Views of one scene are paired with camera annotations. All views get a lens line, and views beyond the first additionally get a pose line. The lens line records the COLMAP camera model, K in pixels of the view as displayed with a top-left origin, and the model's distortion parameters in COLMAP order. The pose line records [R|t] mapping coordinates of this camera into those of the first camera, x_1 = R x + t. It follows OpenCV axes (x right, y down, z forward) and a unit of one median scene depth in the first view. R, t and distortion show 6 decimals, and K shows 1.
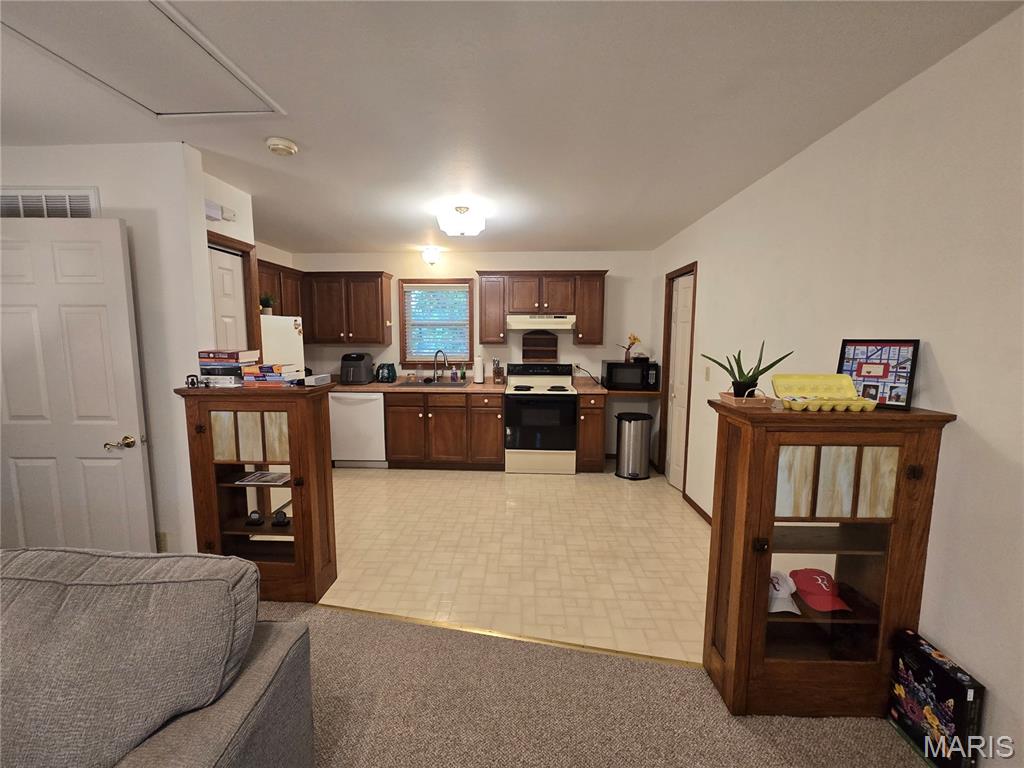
lens RADIAL K [[420.3, 0, 500.8], [0, 420.3, 383.7], [0, 0, 1]] dist [-0.003709, 0.002655]
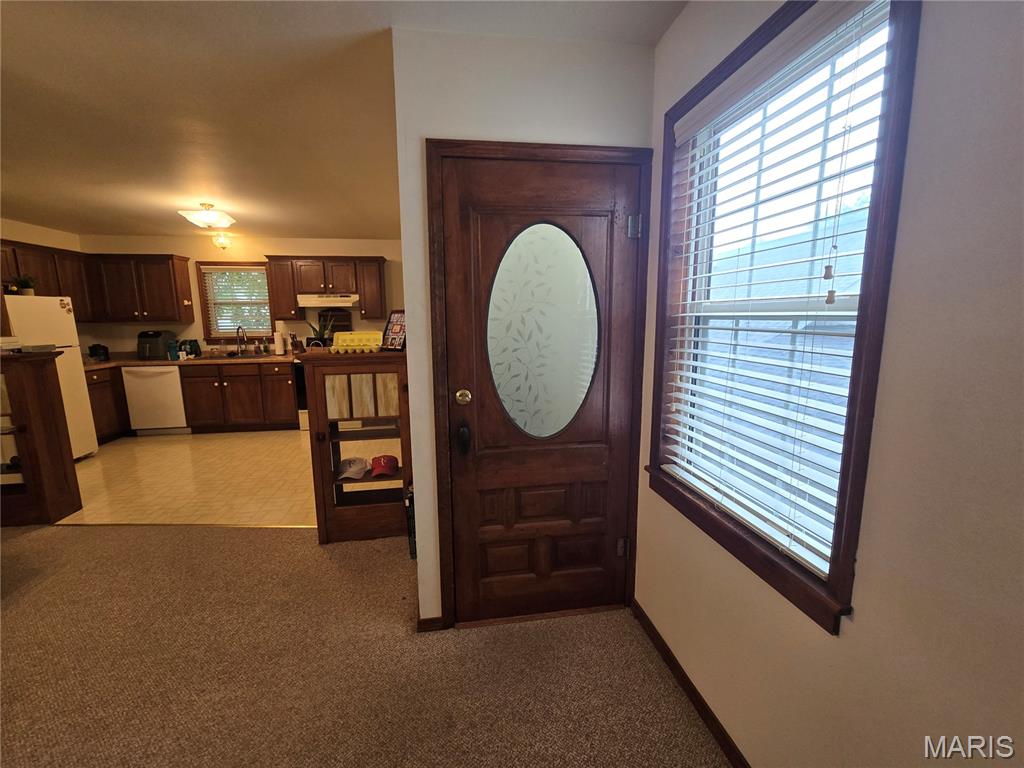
lens RADIAL K [[420.3, 0, 500.8], [0, 420.3, 383.7], [0, 0, 1]] dist [-0.003709, 0.002655]
pose [[0.981727, -0.042143, 0.185572, 0.343811], [0.033098, 0.998121, 0.051573, 0.039603], [-0.187396, -0.044489, 0.981276, -0.245602]]
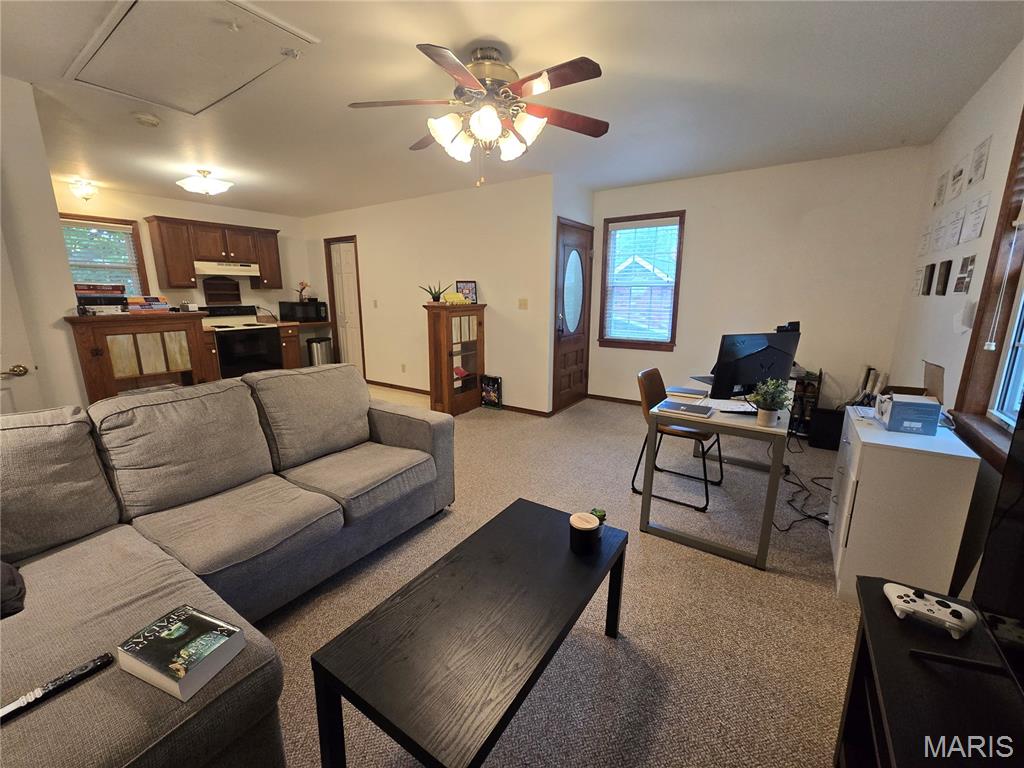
lens RADIAL K [[420.3, 0, 500.8], [0, 420.3, 383.7], [0, 0, 1]] dist [-0.003709, 0.002655]
pose [[0.531214, -0.183457, 0.827137, -0.536365], [0.095815, 0.983020, 0.156496, 0.058121], [-0.841802, -0.003881, 0.539772, -0.275715]]
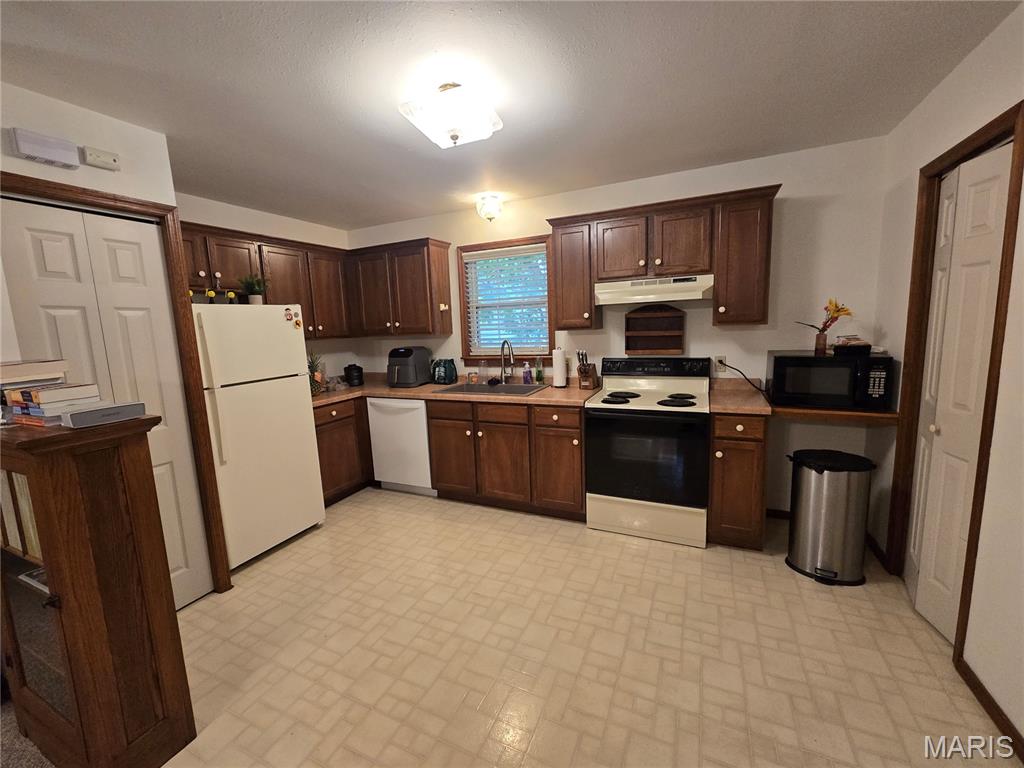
lens RADIAL K [[420.3, 0, 500.8], [0, 420.3, 383.7], [0, 0, 1]] dist [-0.003709, 0.002655]
pose [[0.923856, 0.013060, -0.382517, 0.131929], [0.001653, 0.999272, 0.038110, -0.035469], [0.382736, -0.035841, 0.923162, 0.352831]]
